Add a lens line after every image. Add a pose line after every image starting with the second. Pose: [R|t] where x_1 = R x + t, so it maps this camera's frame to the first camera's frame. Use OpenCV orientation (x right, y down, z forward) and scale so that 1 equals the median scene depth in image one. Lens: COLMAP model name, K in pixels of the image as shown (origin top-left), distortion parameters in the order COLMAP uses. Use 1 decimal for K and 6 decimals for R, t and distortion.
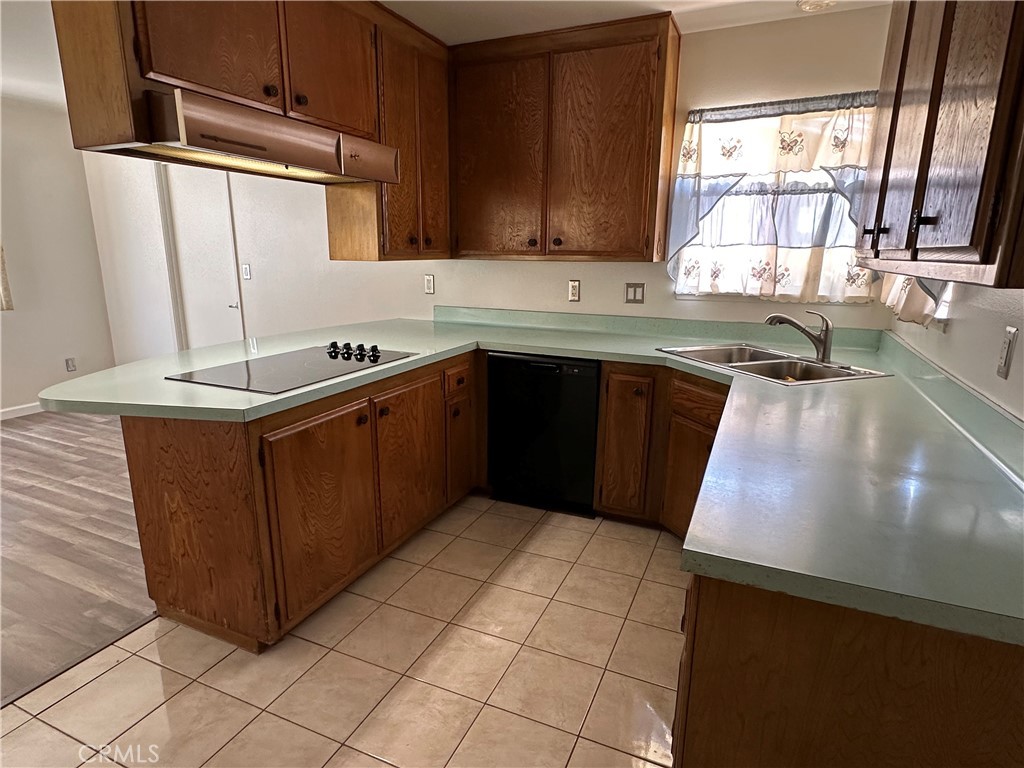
lens RADIAL K [[573.1, 0, 508.4], [0, 573.1, 384.1], [0, 0, 1]] dist [-0.002367, 0.003227]
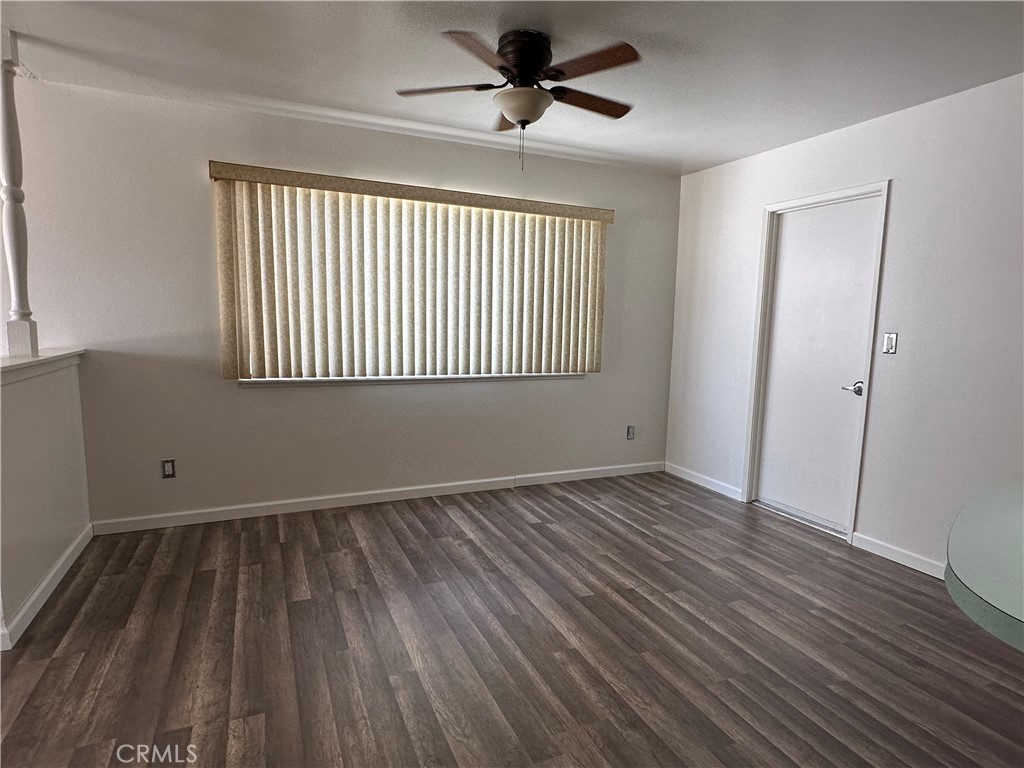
lens RADIAL K [[573.1, 0, 514.4], [0, 573.1, 388.3], [0, 0, 1]] dist [-0.002367, 0.003227]
pose [[0.751429, 0.088505, -0.653851, -0.548759], [-0.165709, 0.984516, -0.057175, -0.036803], [0.638667, 0.151312, 0.754460, 0.284750]]
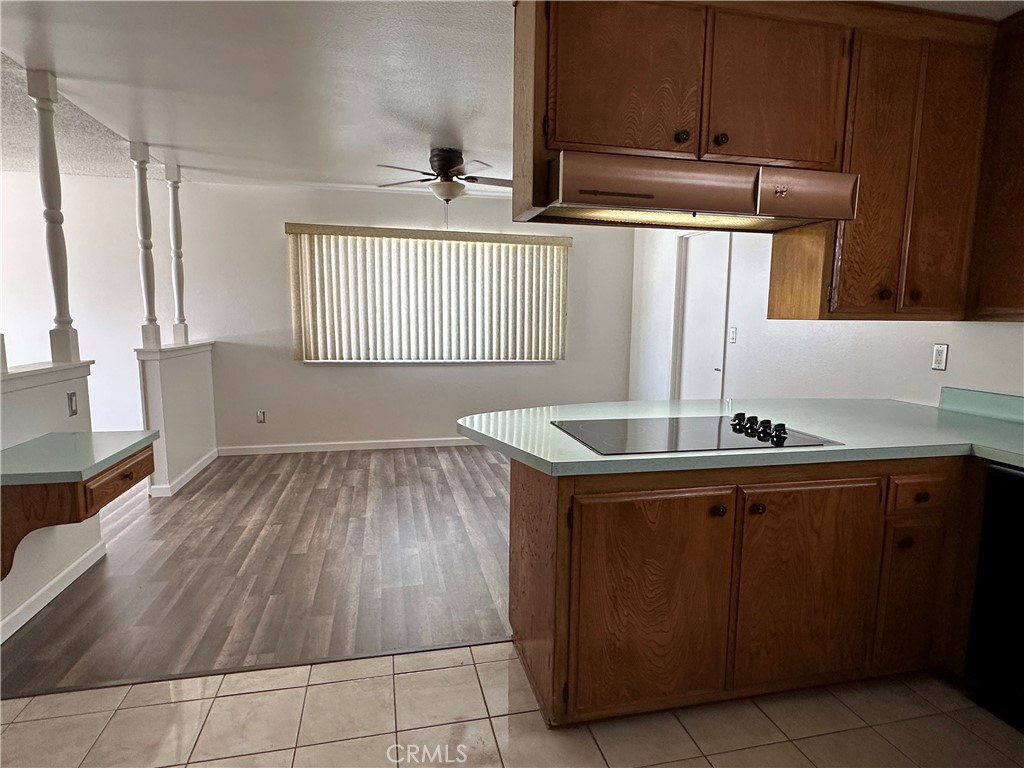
lens RADIAL K [[573.1, 0, 514.7], [0, 573.1, 386.3], [0, 0, 1]] dist [-0.002367, 0.003227]
pose [[0.608139, 0.096005, -0.788004, 0.150103], [-0.187781, 0.981885, -0.025293, -0.028025], [0.771301, 0.163354, 0.615150, 0.215815]]
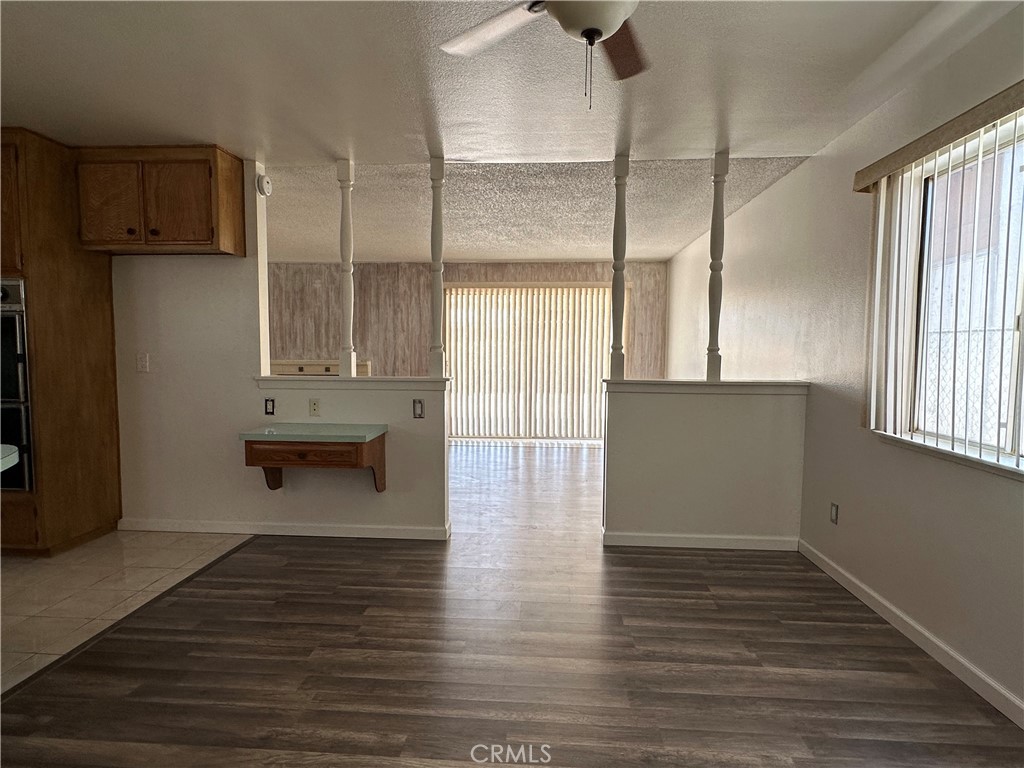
lens RADIAL K [[573.1, 0, 508.8], [0, 573.1, 388.7], [0, 0, 1]] dist [-0.002367, 0.003227]
pose [[-0.936777, 0.009967, -0.349784, -0.881775], [-0.093991, 0.955694, 0.278954, -0.316350], [0.337066, 0.294194, -0.894336, 1.509257]]
